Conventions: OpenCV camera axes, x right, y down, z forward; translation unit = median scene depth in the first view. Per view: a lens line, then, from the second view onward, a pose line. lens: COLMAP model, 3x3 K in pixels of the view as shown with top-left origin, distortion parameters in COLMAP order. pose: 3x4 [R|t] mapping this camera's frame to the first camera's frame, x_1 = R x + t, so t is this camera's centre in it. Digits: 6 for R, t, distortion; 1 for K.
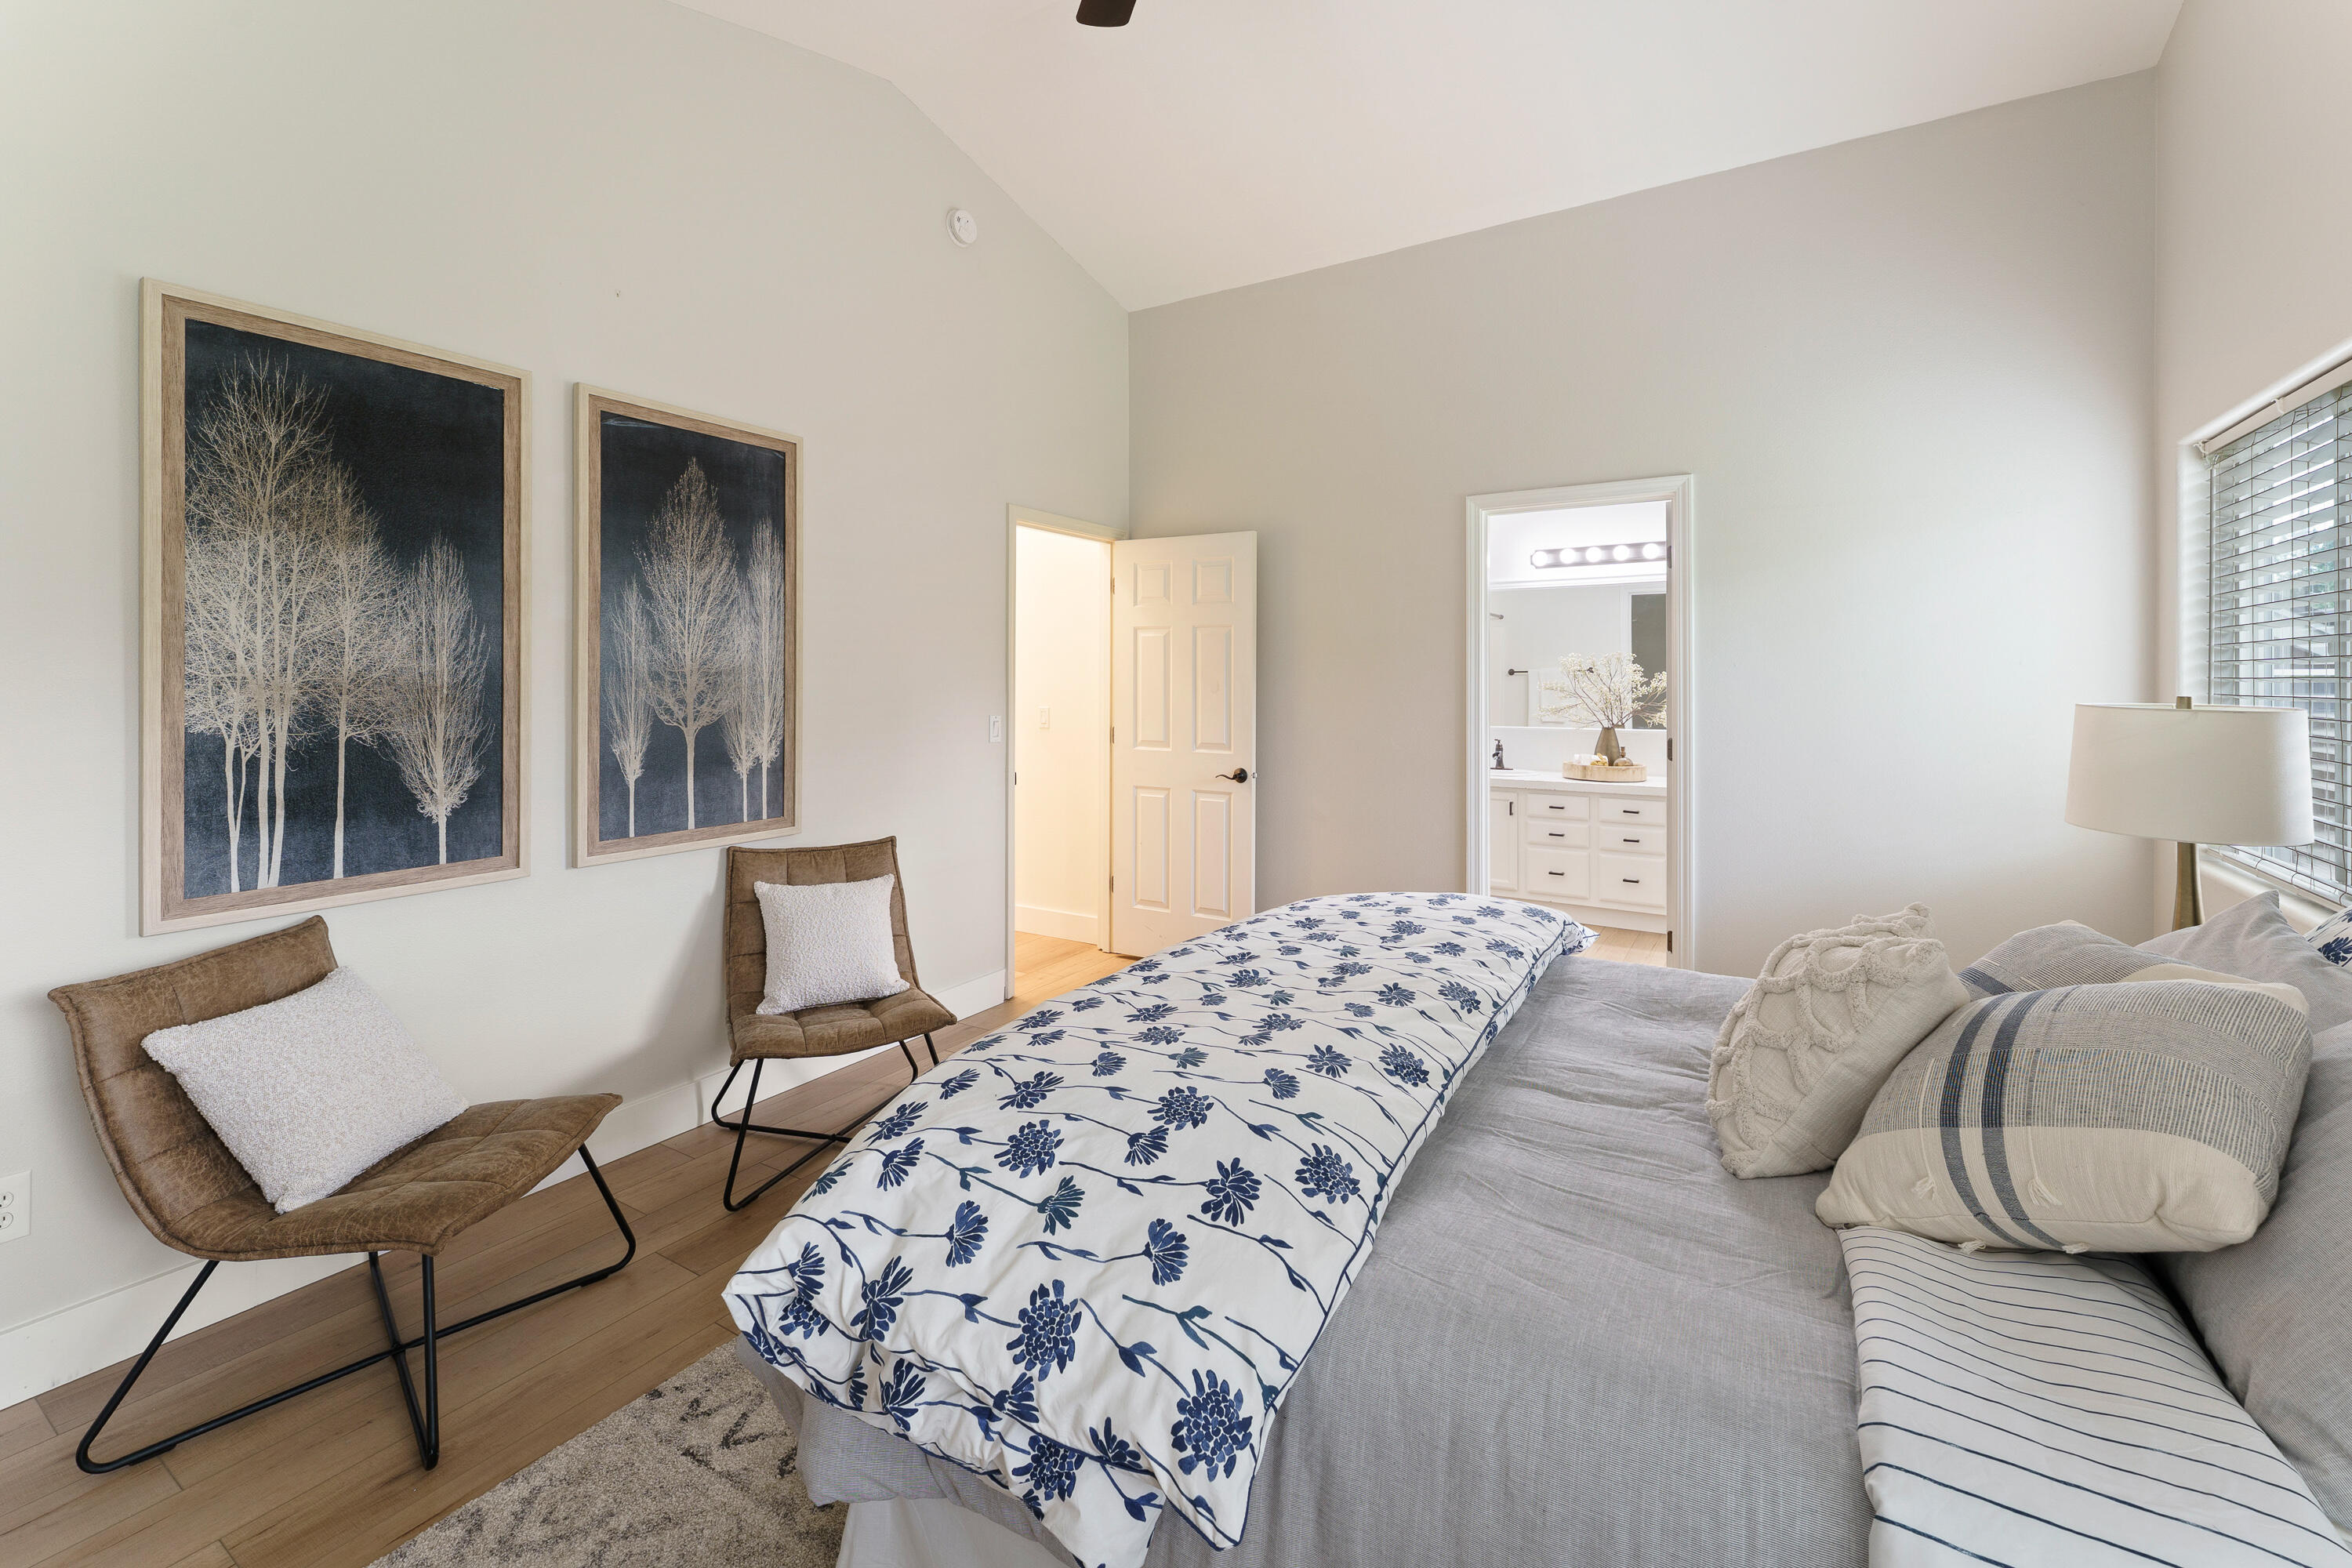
lens RADIAL K [[965.8, 0, 1179.9], [0, 965.8, 717.5], [0, 0, 1]] dist [-0.000184, -0.000218]
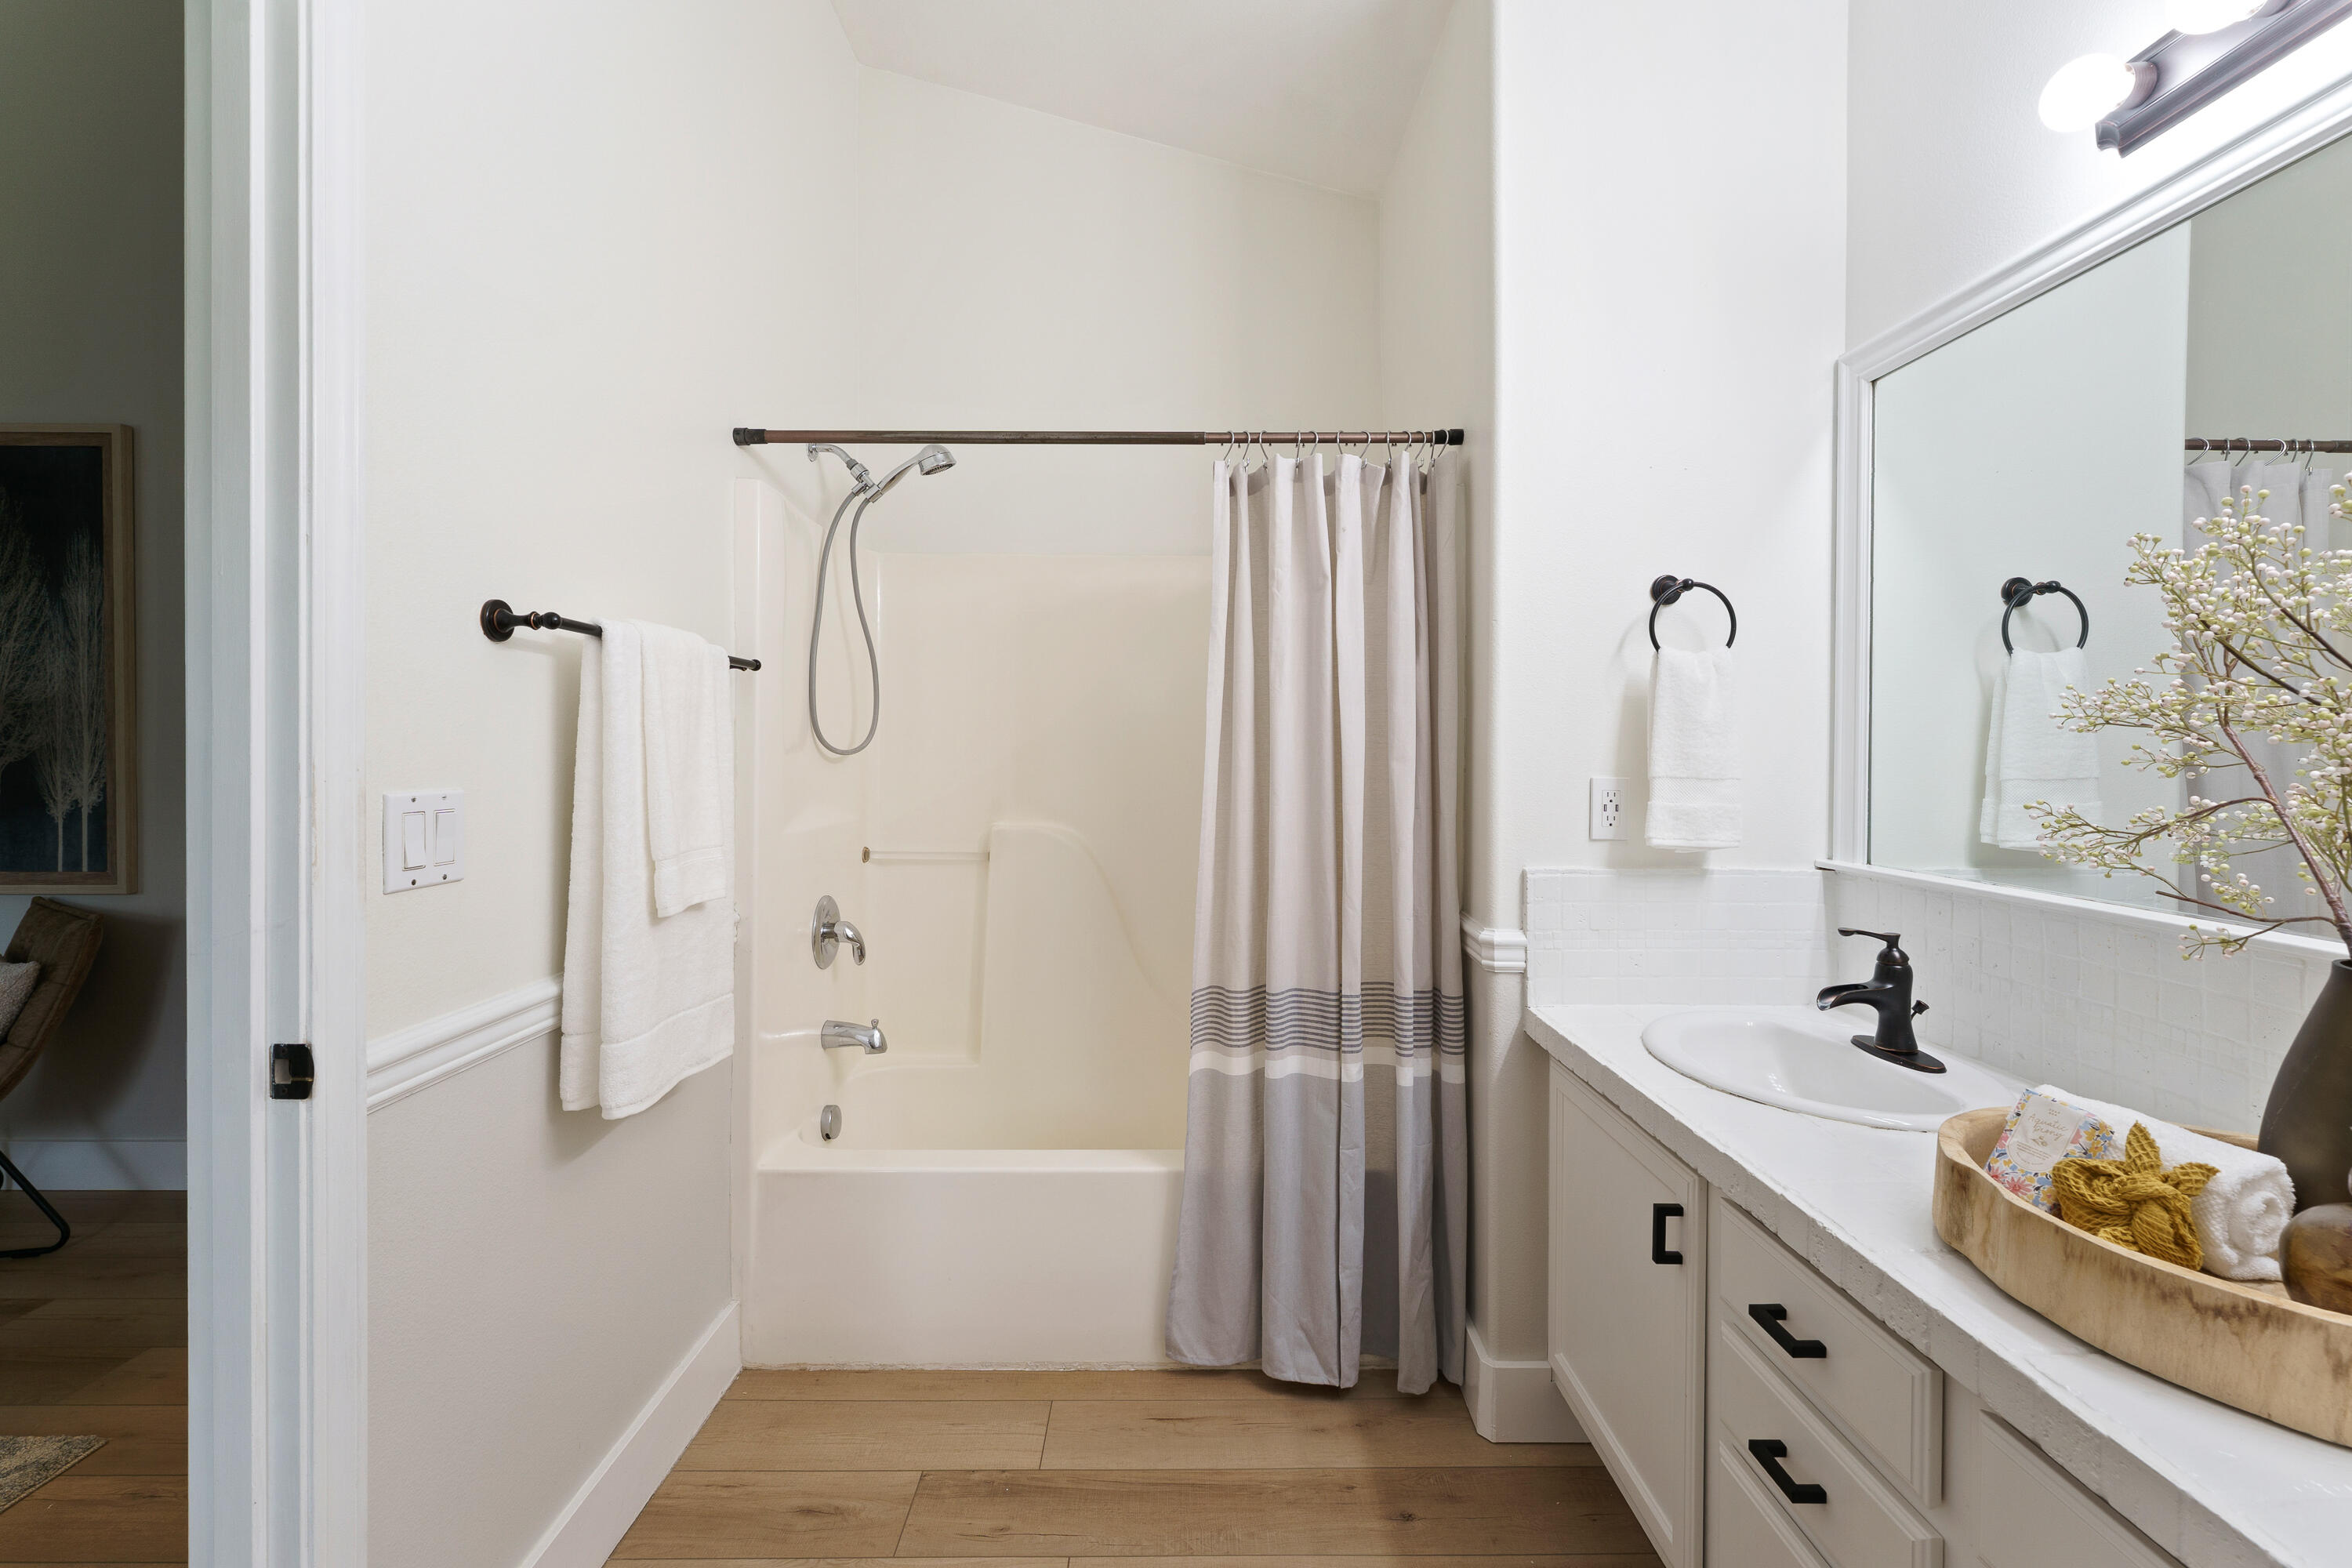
lens RADIAL K [[941.2, 0, 1176.0], [0, 941.2, 784.0], [0, 0, 1]] dist [-0.000150, -0.000297]
pose [[0.537893, 0.034602, -0.842303, 0.832746], [-0.037641, 0.999147, 0.017008, -0.026325], [0.842172, 0.022556, 0.538737, 1.389799]]
